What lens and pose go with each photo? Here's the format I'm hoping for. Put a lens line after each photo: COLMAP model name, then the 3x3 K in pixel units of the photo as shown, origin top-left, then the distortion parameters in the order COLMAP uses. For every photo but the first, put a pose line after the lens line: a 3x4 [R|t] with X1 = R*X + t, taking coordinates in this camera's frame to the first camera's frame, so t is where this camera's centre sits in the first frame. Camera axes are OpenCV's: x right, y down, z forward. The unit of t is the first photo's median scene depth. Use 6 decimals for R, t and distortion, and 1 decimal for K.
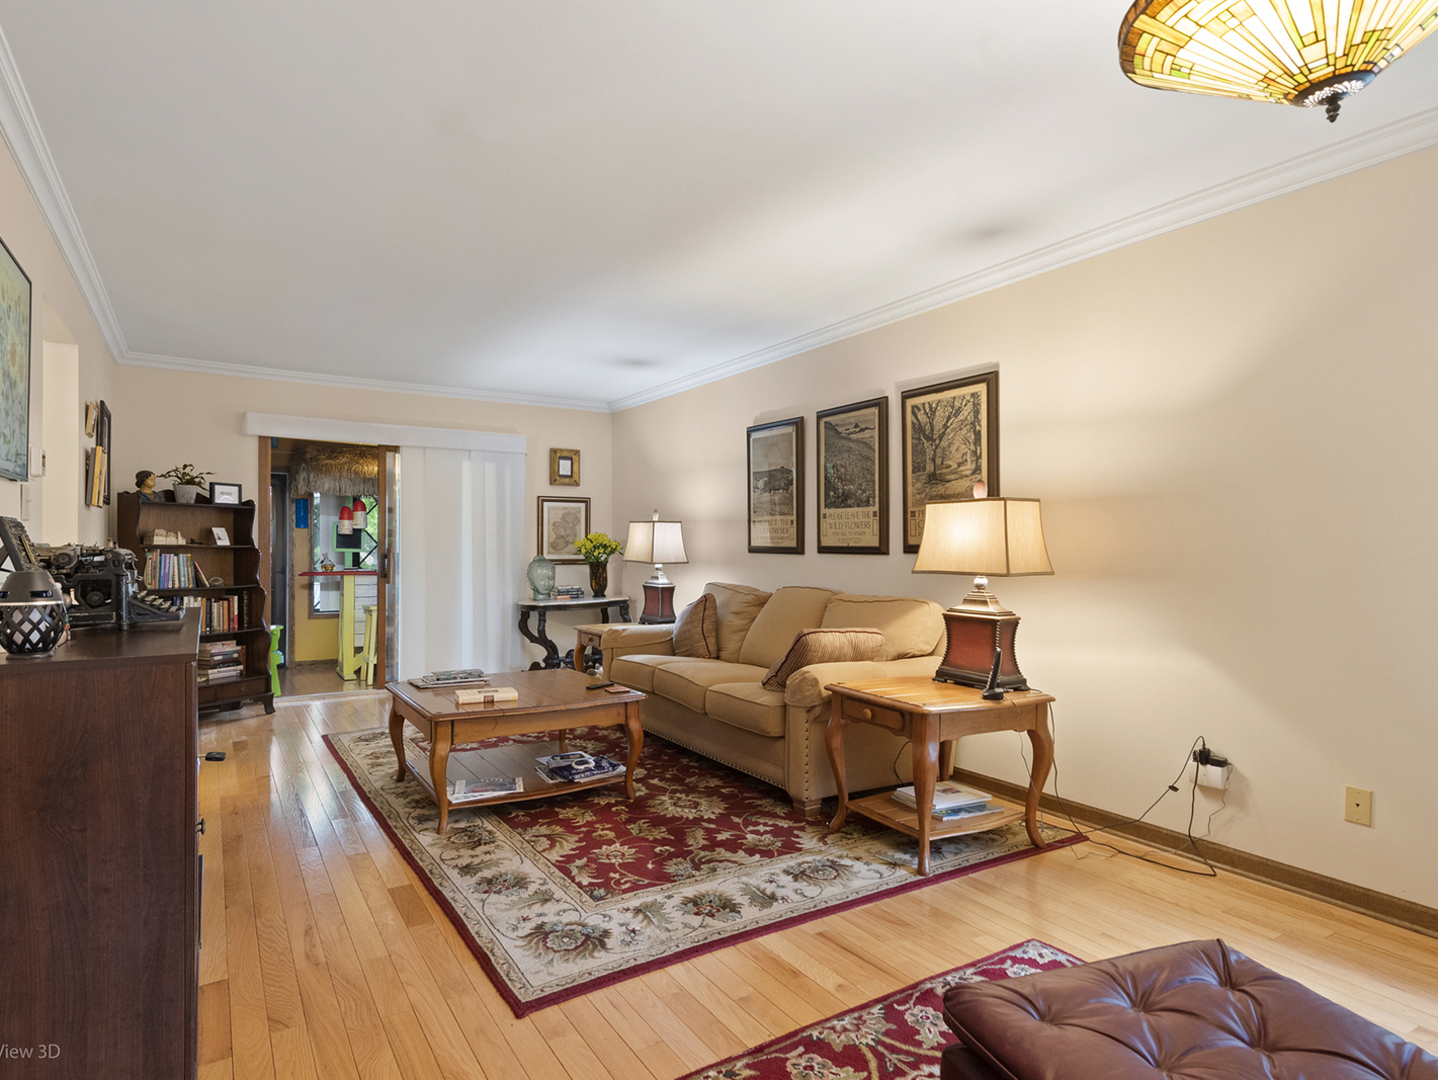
lens RADIAL K [[792.7, 0, 709.3], [0, 792.7, 543.5], [0, 0, 1]] dist [0.003931, 0.004540]
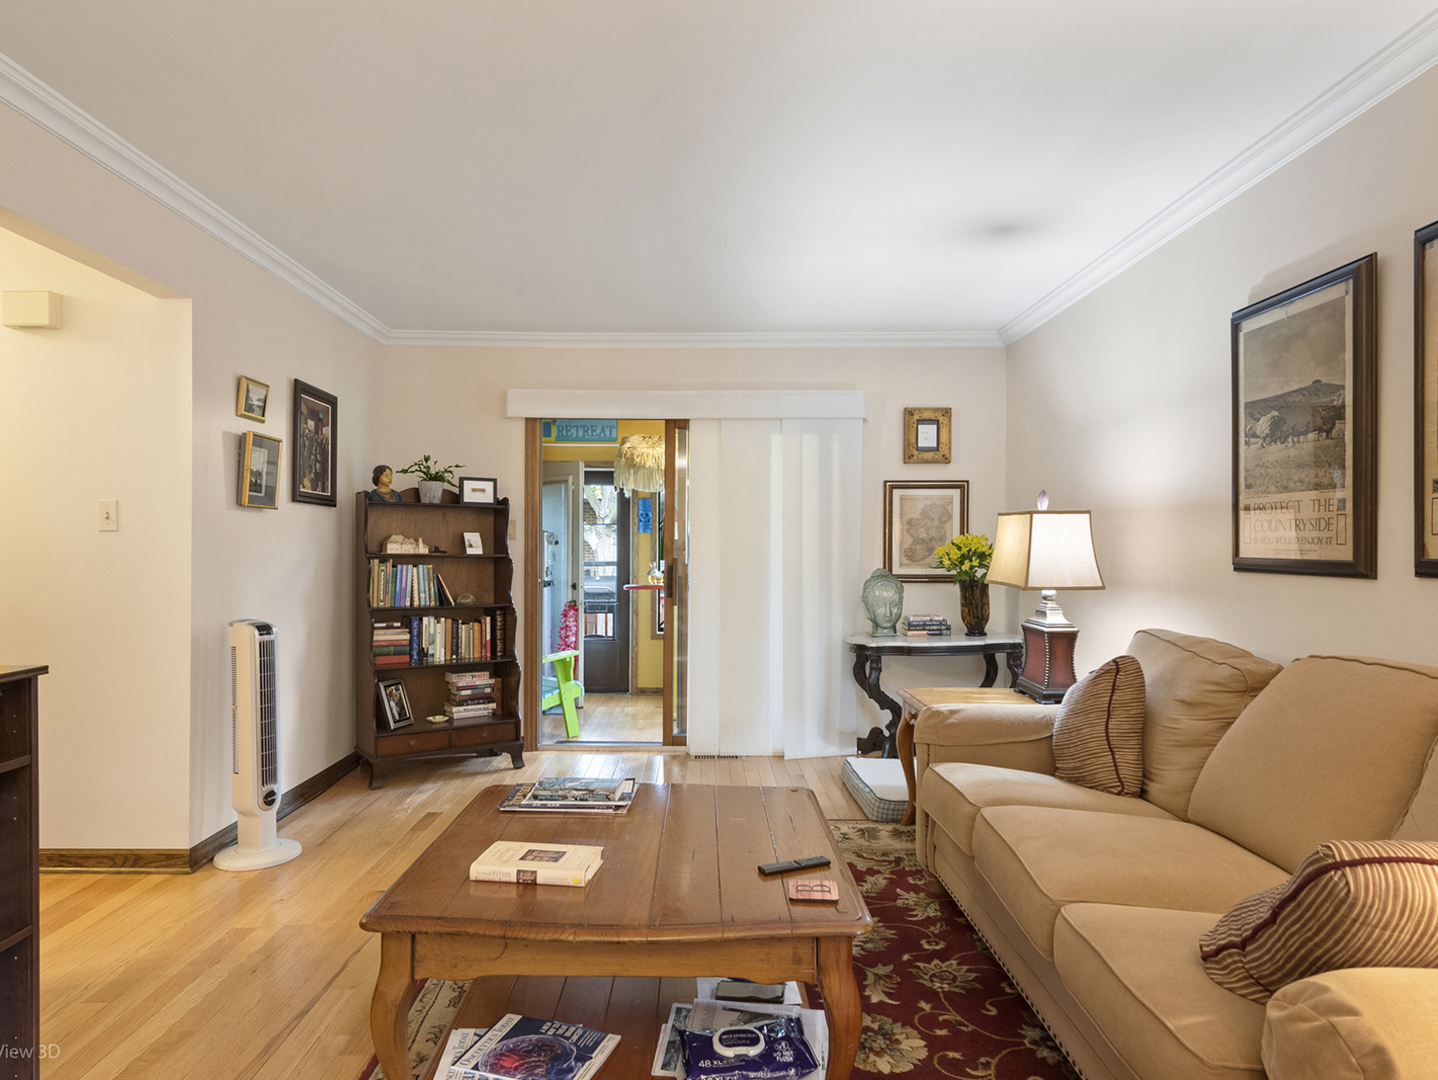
lens RADIAL K [[861.9, 0, 706.6], [0, 861.9, 557.5], [0, 0, 1]] dist [0.017708, -0.005309]
pose [[0.846282, 0.003930, -0.532721, 0.058960], [0.001466, 0.999952, 0.009707, -0.002620], [0.532734, -0.008996, 0.846235, 0.380249]]
